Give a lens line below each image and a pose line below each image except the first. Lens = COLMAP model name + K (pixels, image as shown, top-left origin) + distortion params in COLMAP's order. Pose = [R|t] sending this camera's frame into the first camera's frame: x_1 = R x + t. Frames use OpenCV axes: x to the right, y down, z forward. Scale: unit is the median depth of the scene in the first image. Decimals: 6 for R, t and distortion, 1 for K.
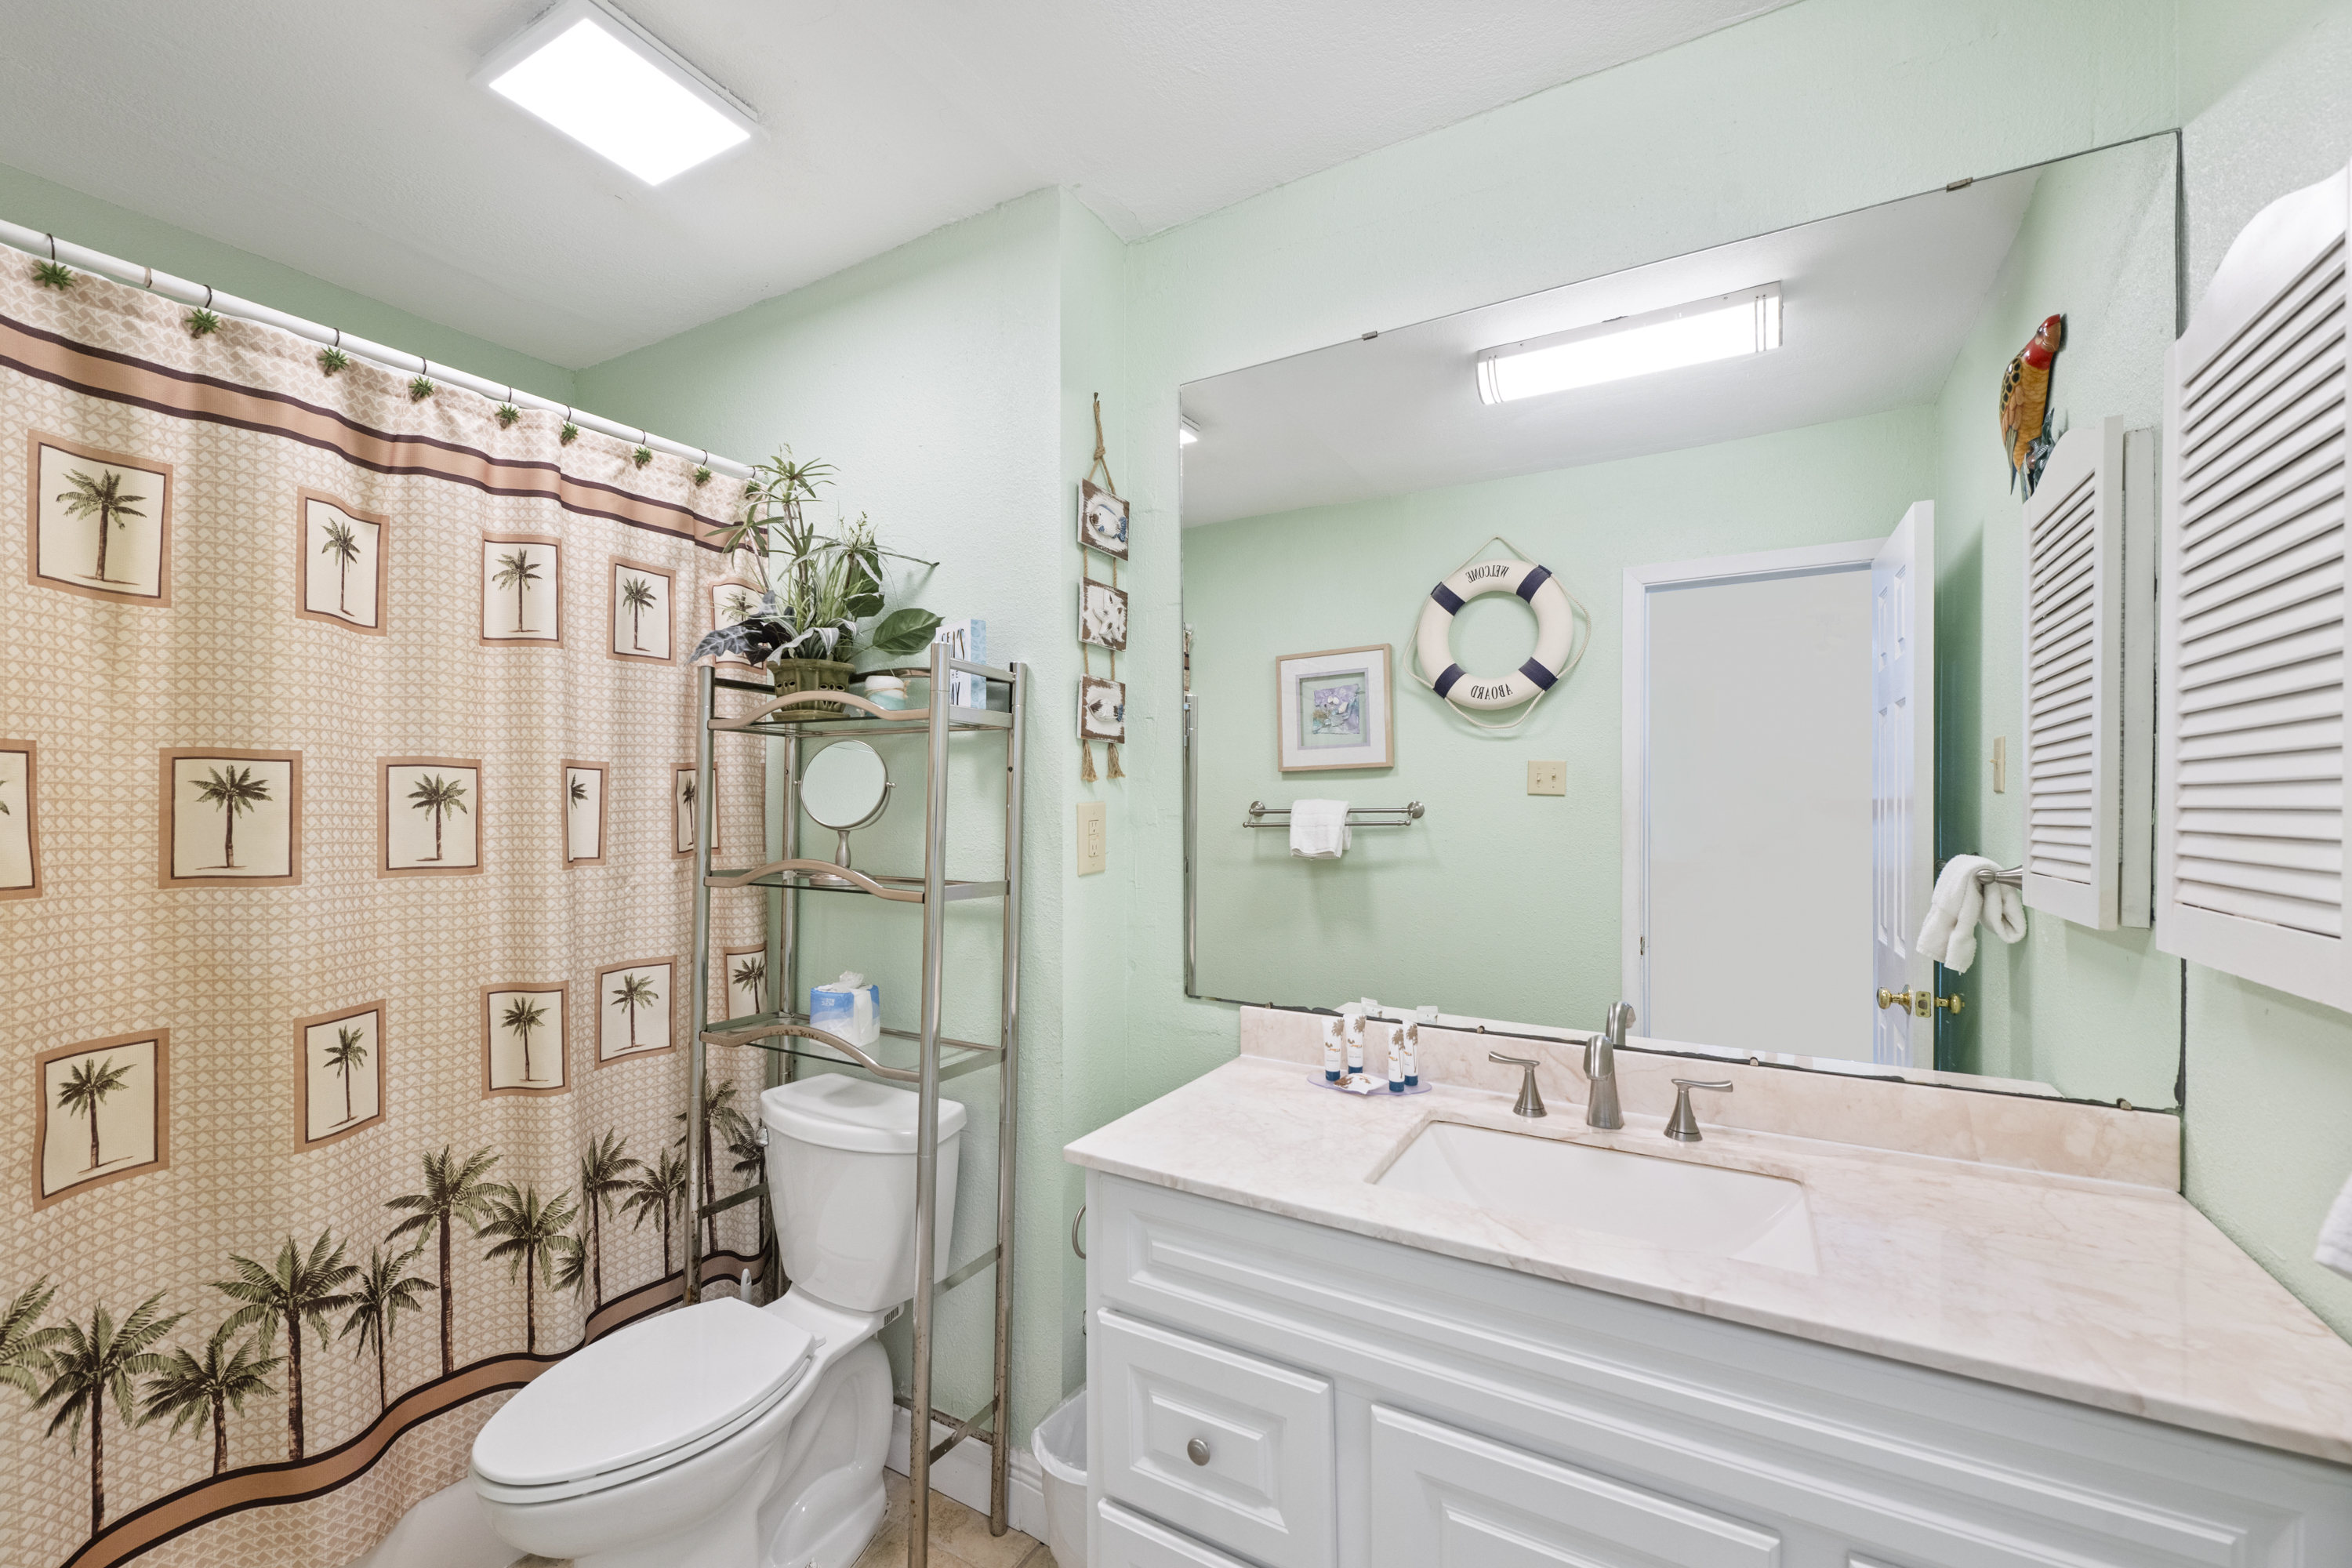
lens RADIAL K [[933.1, 0, 1189.1], [0, 933.1, 785.9], [0, 0, 1]] dist [-0.001484, -0.000616]
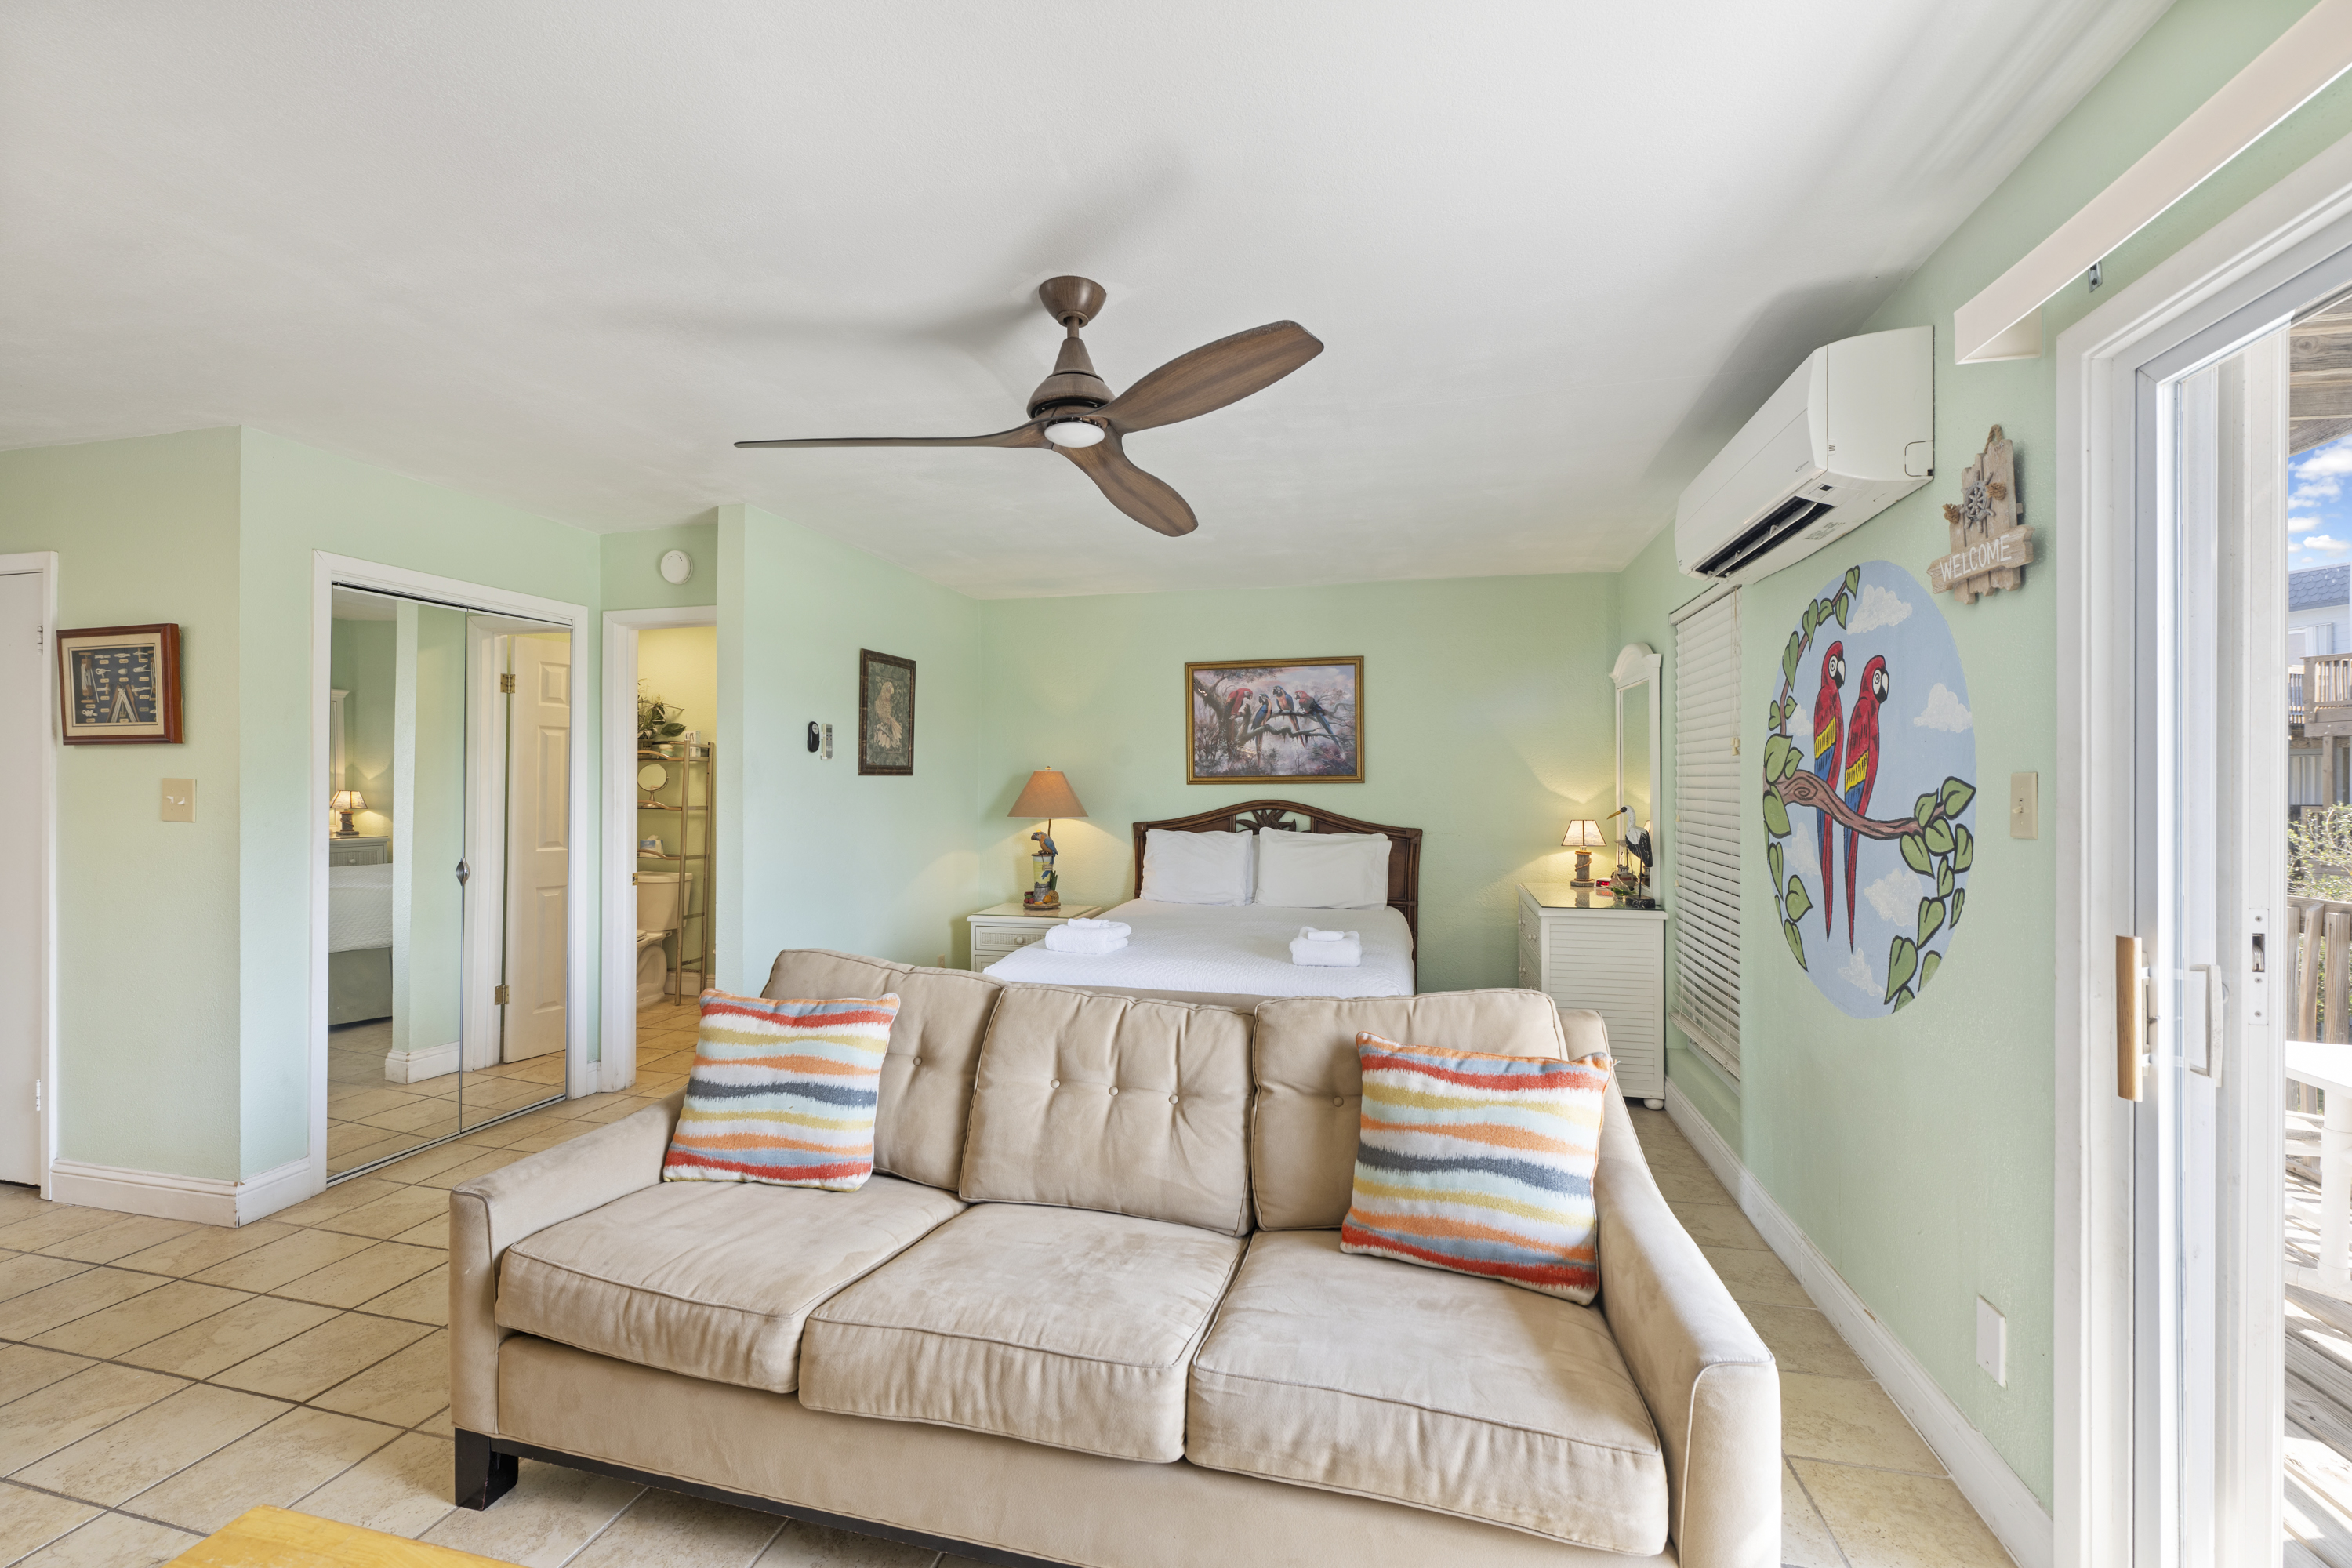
lens RADIAL K [[936.0, 0, 1171.9], [0, 936.0, 787.4], [0, 0, 1]] dist [-0.001243, -0.000172]
pose [[0.963935, 0.001214, 0.266134, 0.302491], [-0.006929, 0.999765, 0.020537, -0.025040], [-0.266047, -0.021640, 0.963717, -1.555837]]
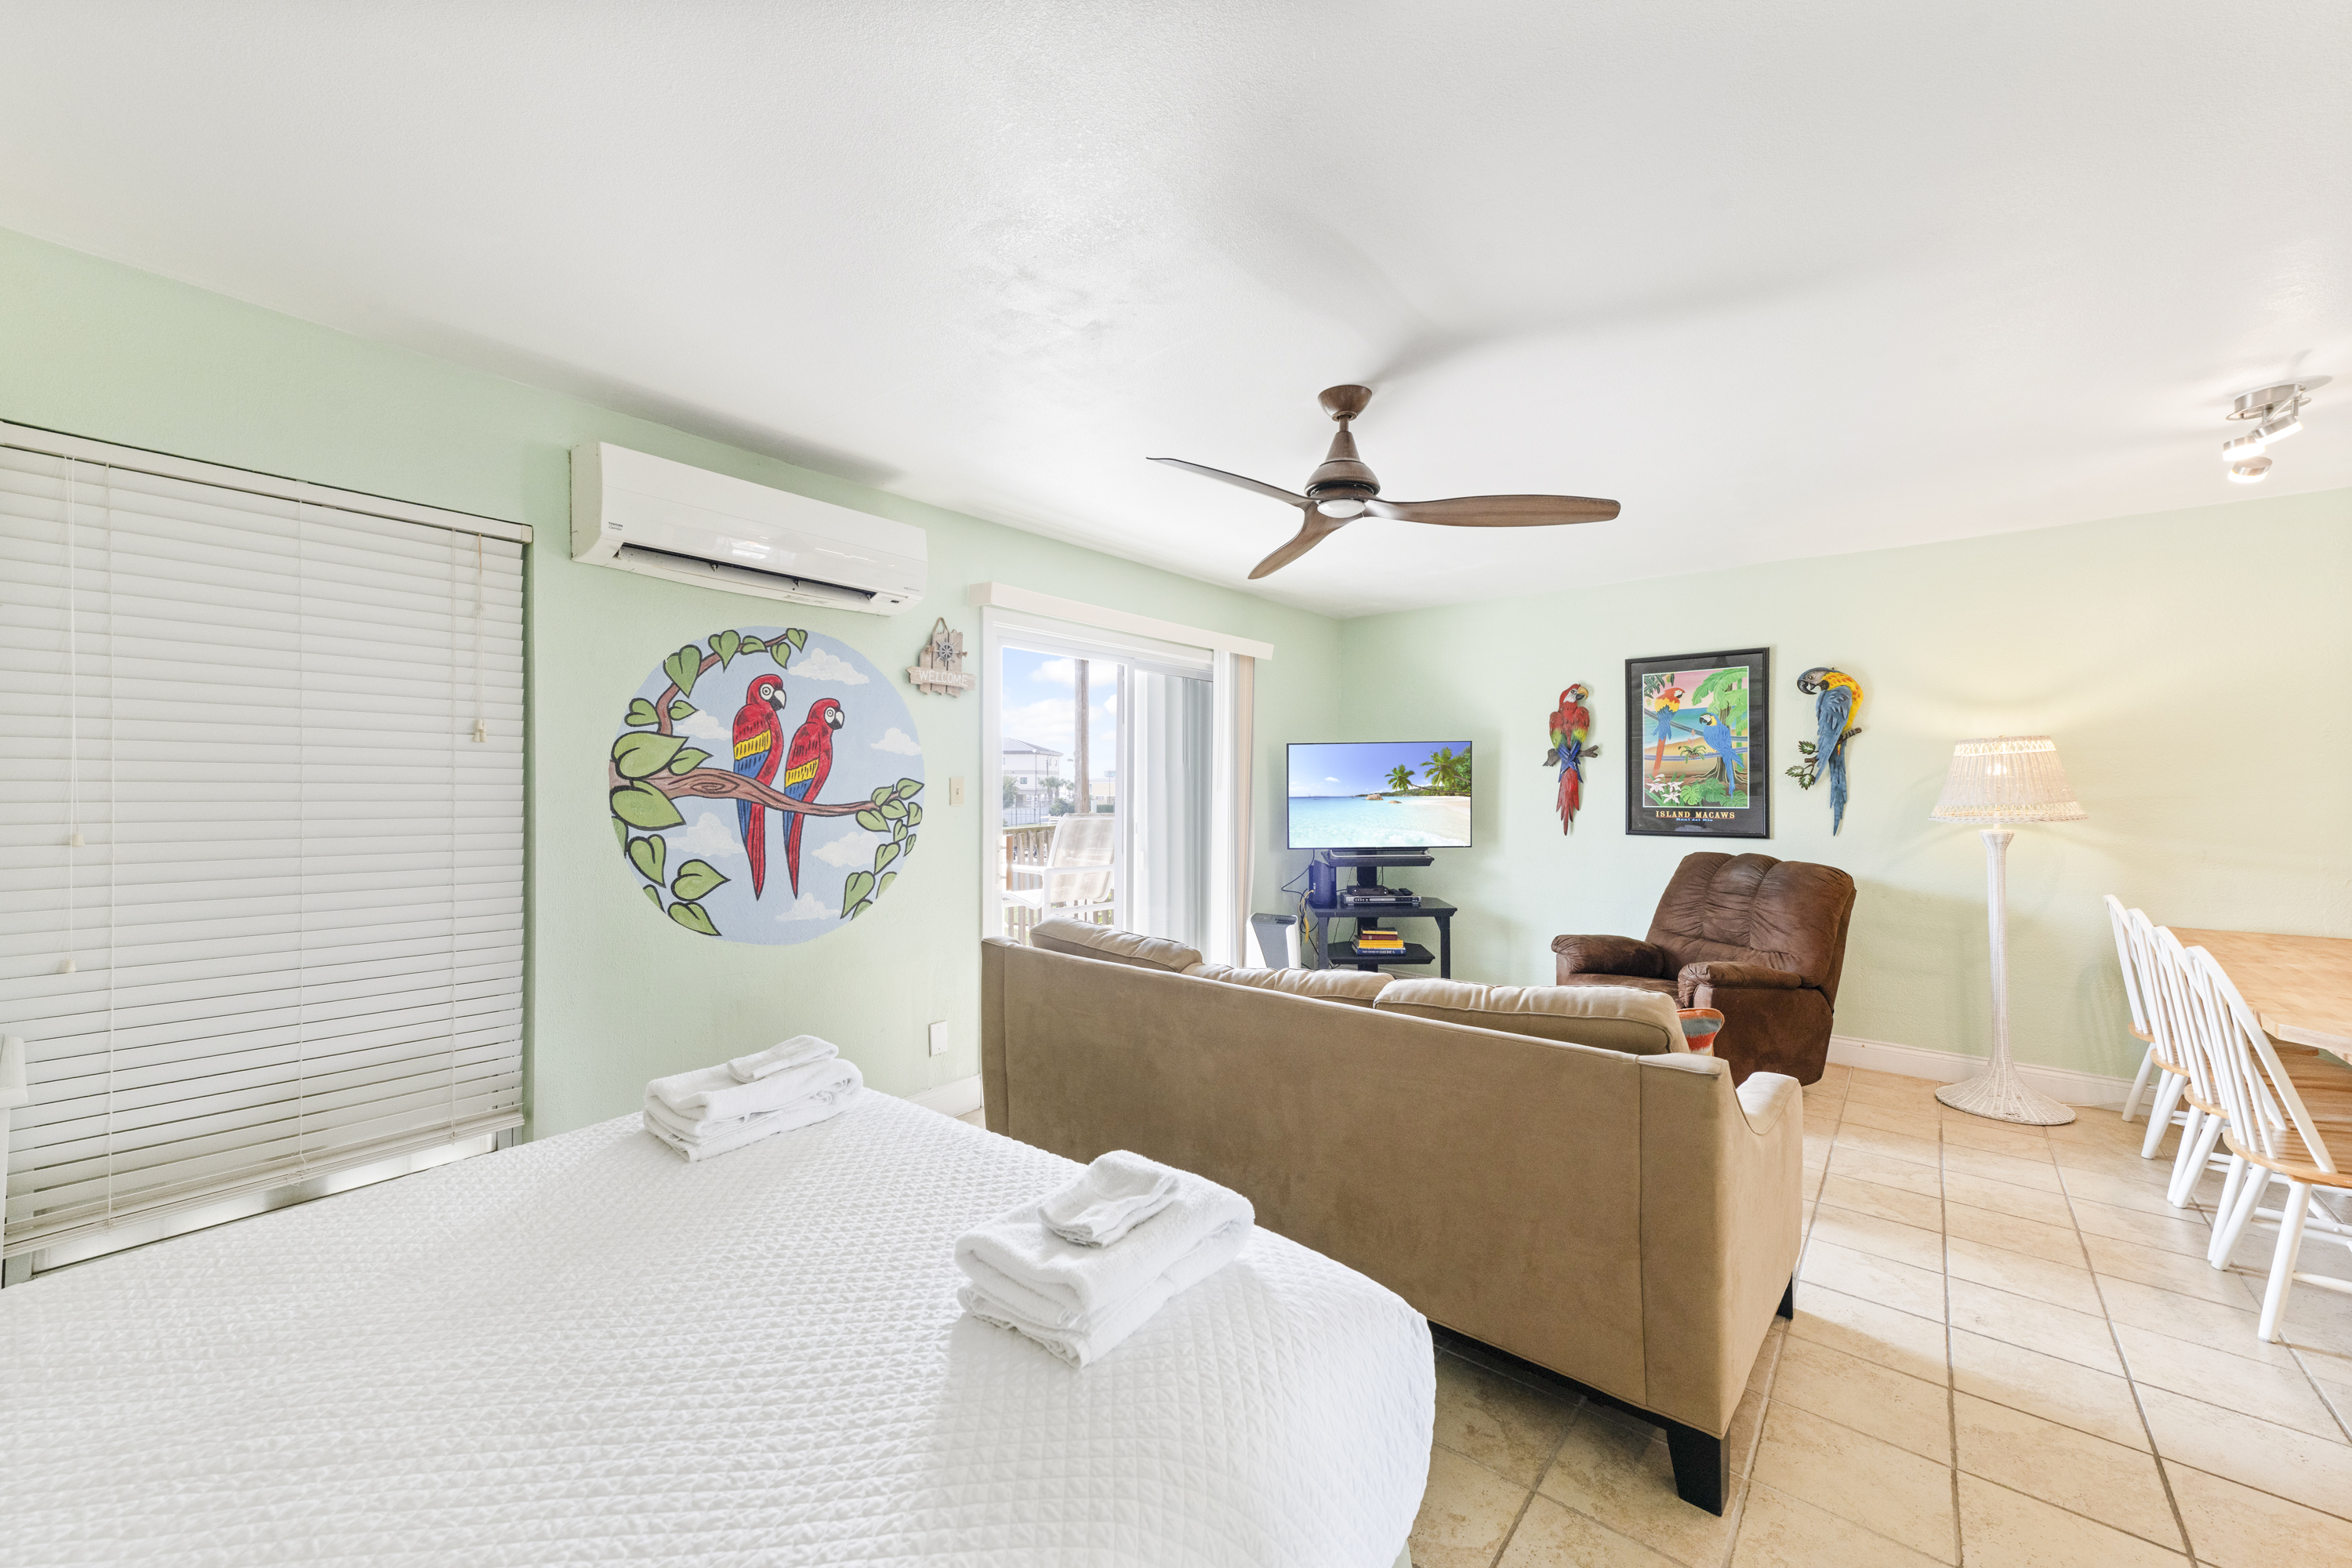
lens RADIAL K [[908.9, 0, 1179.3], [0, 908.9, 791.9], [0, 0, 1]] dist [0.021189, -0.000024]
pose [[-0.987965, -0.005776, 0.154568, 0.433955], [-0.007609, 0.999908, -0.011270, 0.005007], [-0.154489, -0.012311, -0.987918, -0.016884]]
